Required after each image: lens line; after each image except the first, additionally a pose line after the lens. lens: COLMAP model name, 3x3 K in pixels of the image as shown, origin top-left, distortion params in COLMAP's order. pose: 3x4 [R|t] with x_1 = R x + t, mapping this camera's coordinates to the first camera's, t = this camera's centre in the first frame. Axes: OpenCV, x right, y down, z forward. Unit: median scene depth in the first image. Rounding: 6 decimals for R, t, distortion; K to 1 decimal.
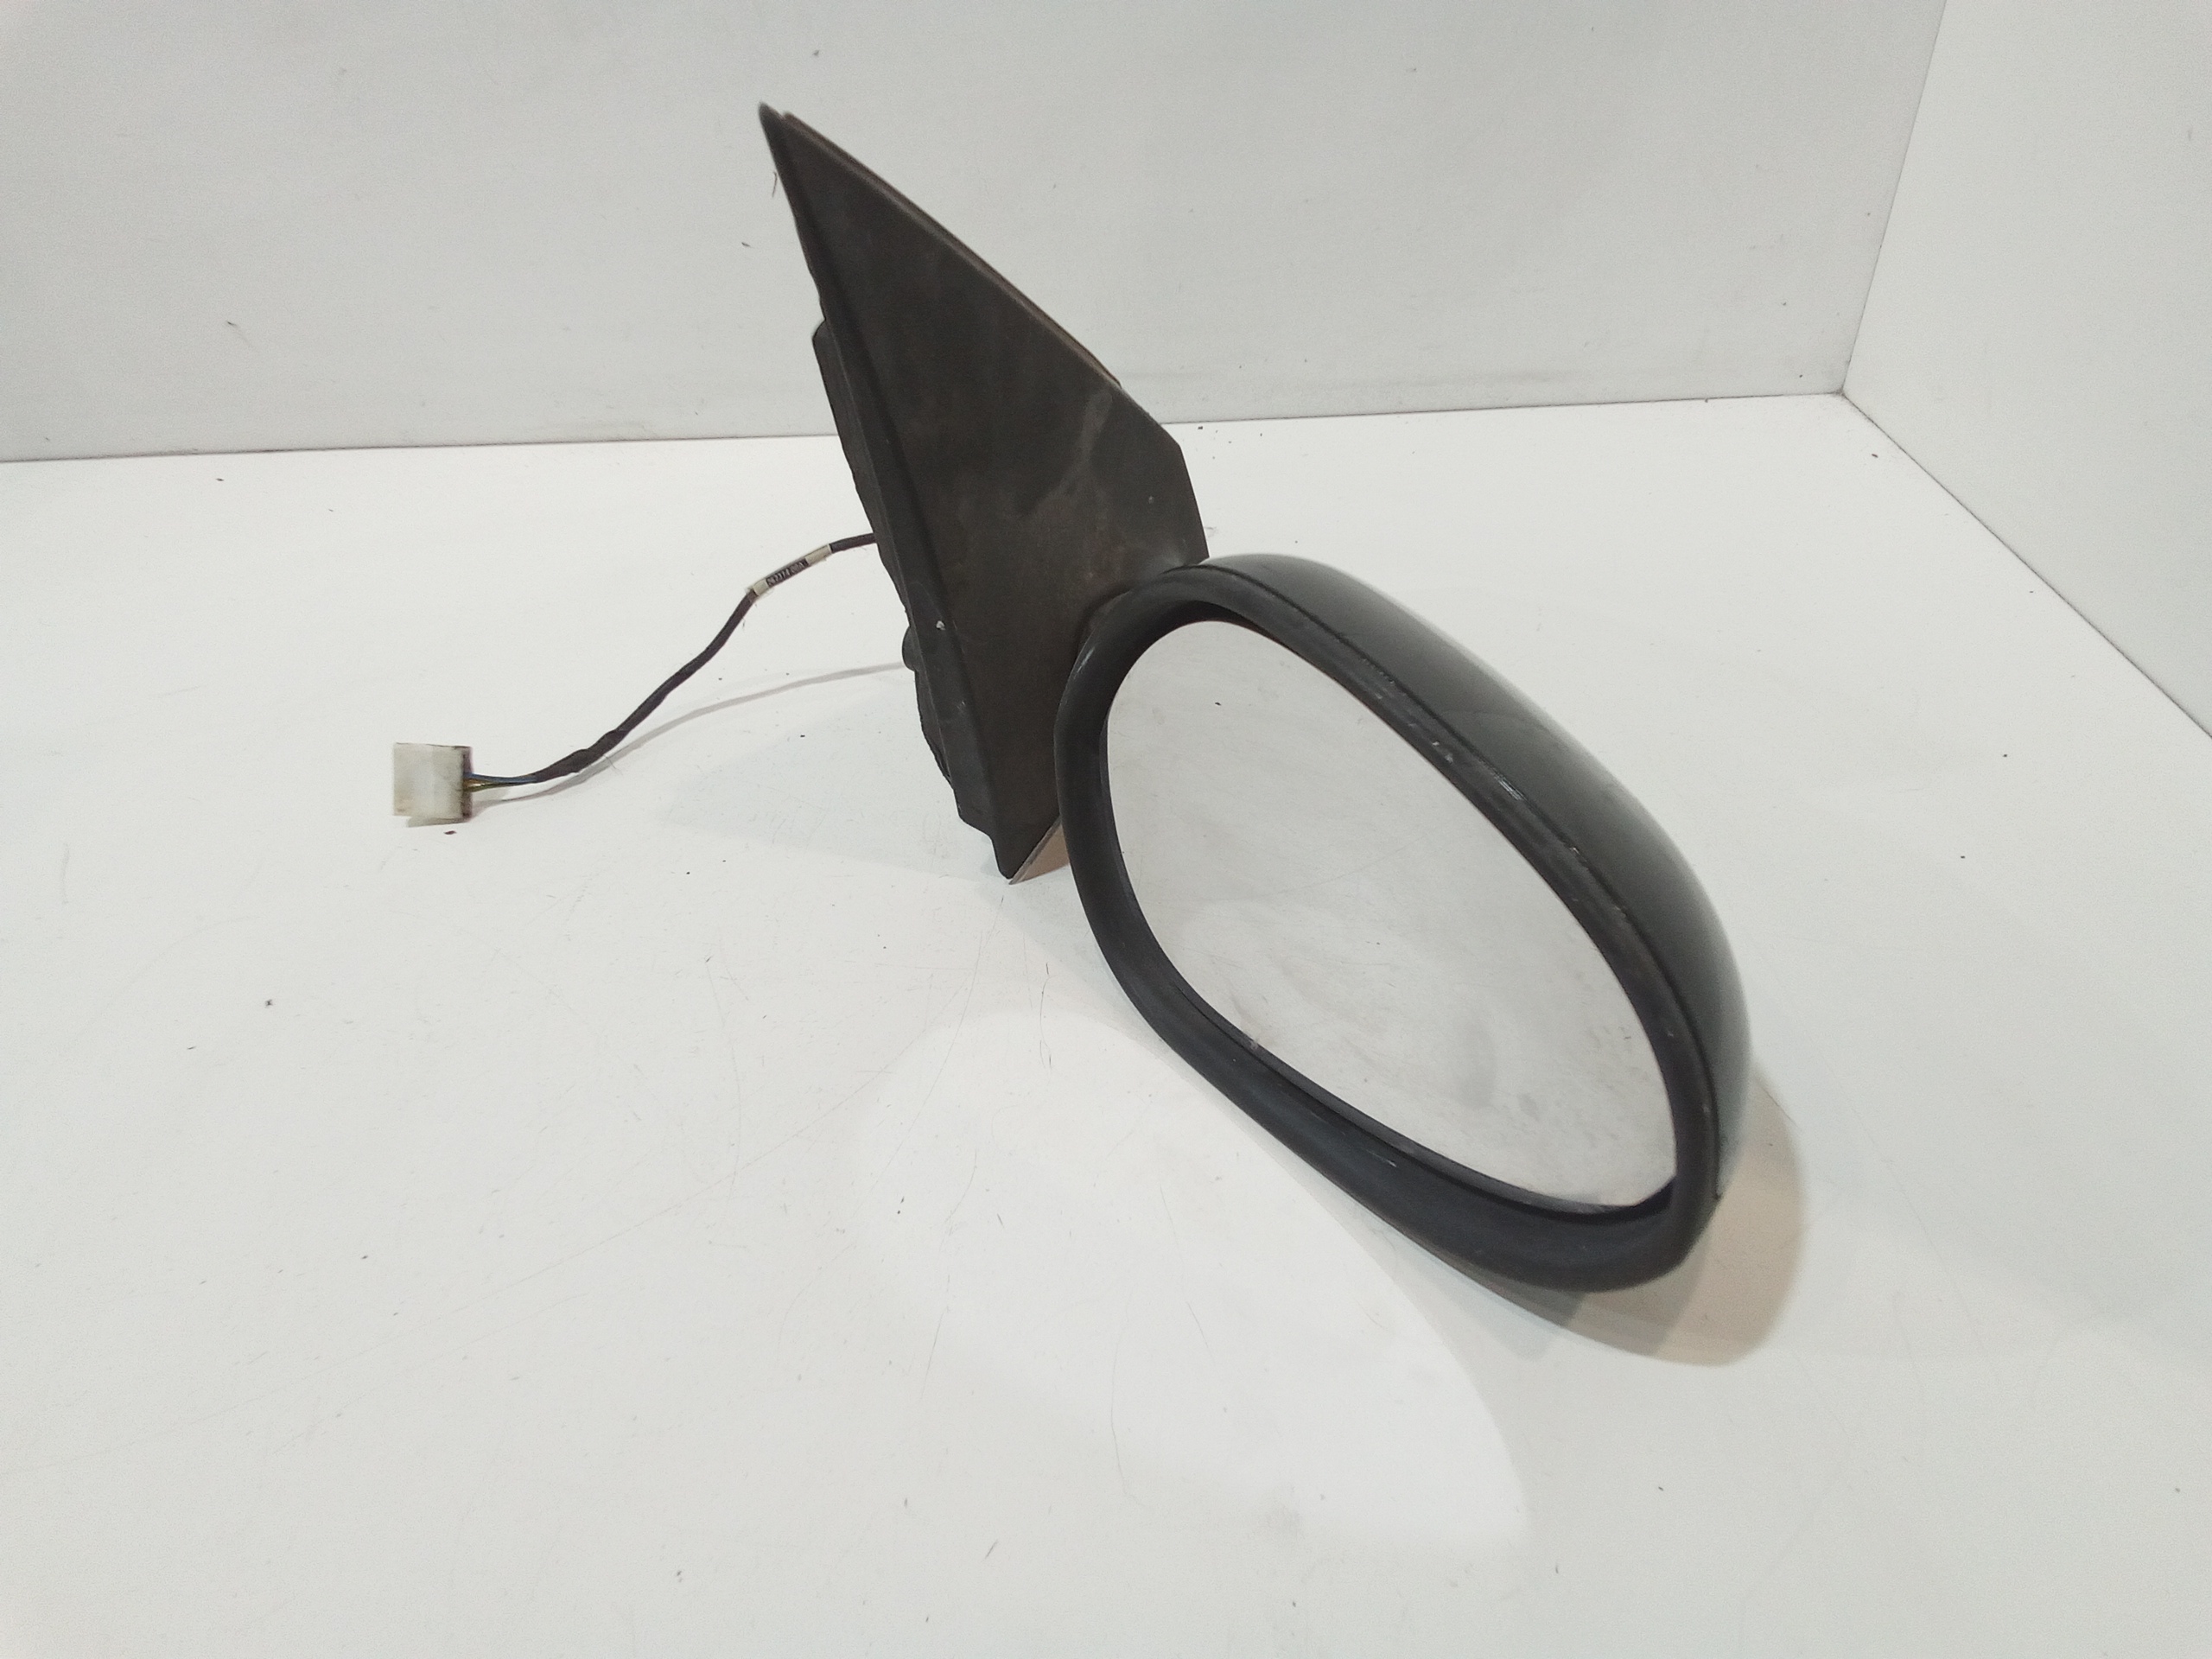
lens RADIAL K [[1591.3, 0, 1117.3], [0, 1591.3, 839.2], [0, 0, 1]] dist [0.031333, -0.057025]
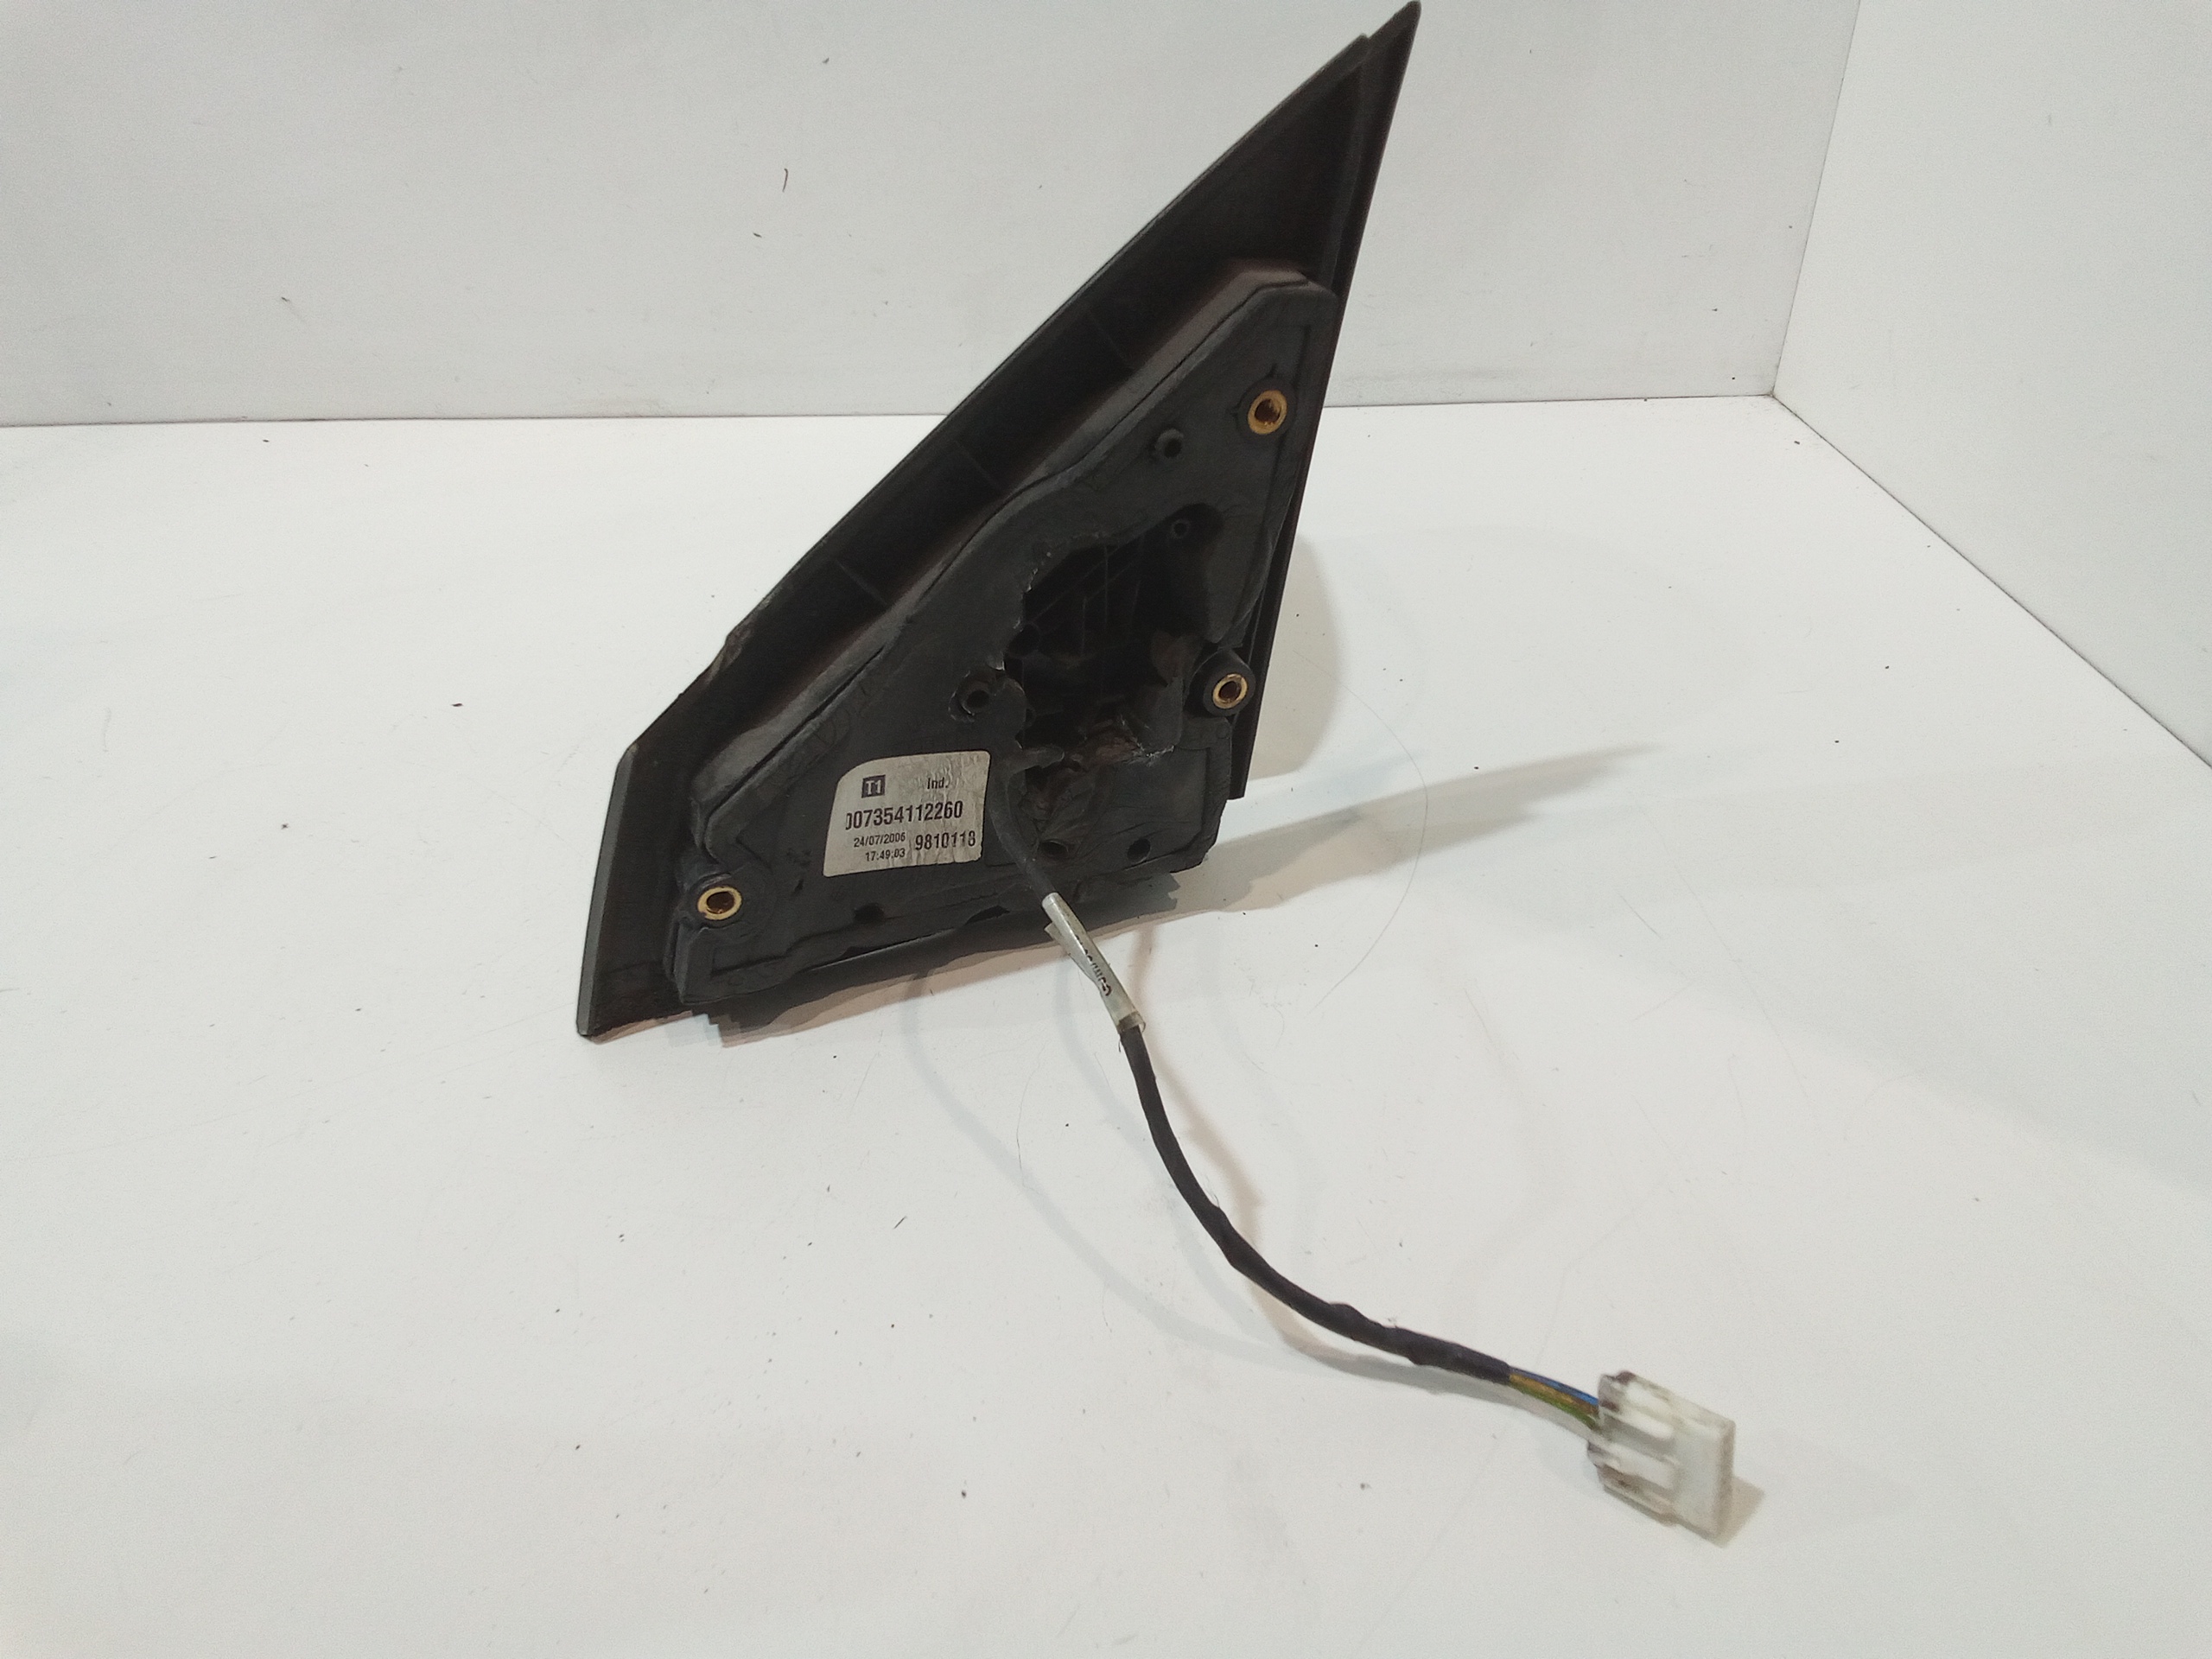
lens RADIAL K [[1591.3, 0, 1119.1], [0, 1591.3, 819.7], [0, 0, 1]] dist [0.031333, -0.057025]
pose [[0.999741, 0.020095, -0.010647, 0.032271], [-0.020836, 0.996979, -0.074824, 0.096615], [0.009111, 0.075027, 0.997140, -0.054419]]
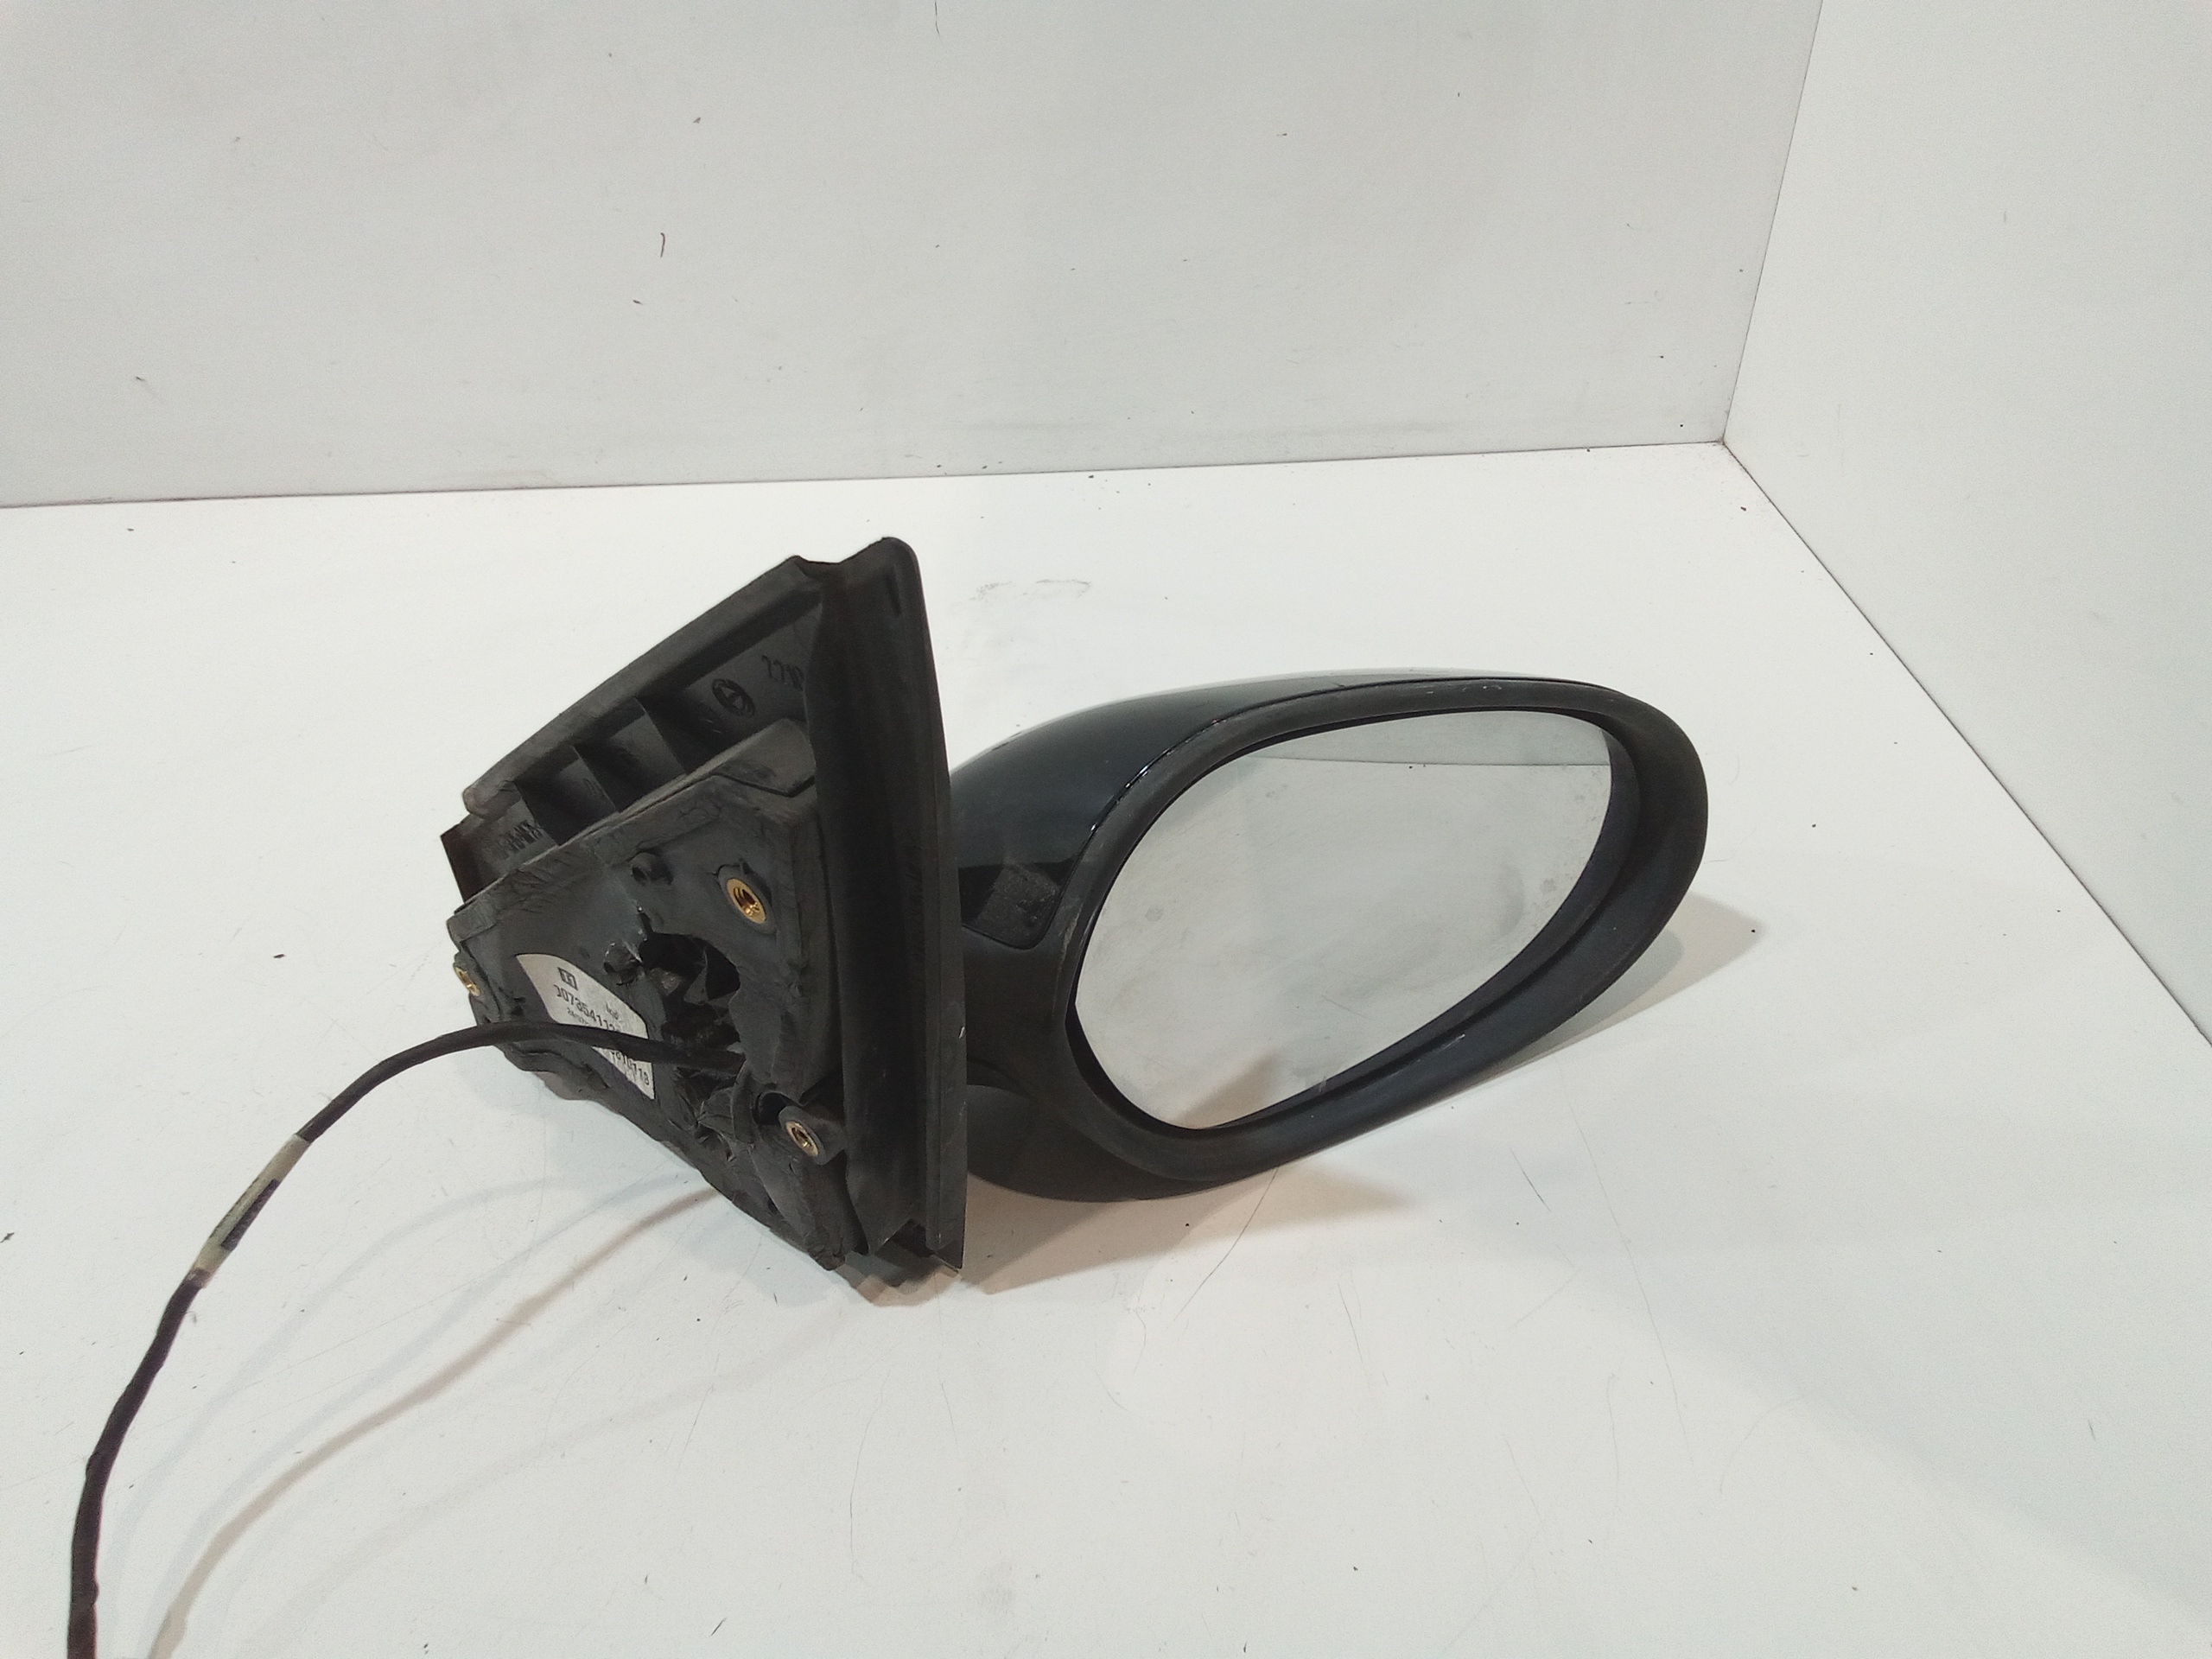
lens RADIAL K [[1591.3, 0, 1117.0], [0, 1591.3, 840.3], [0, 0, 1]] dist [0.031333, -0.057025]
pose [[0.999980, 0.002096, -0.006029, 0.075812], [-0.002040, 0.999956, 0.009198, -0.034943], [0.006048, -0.009186, 0.999940, -0.022339]]
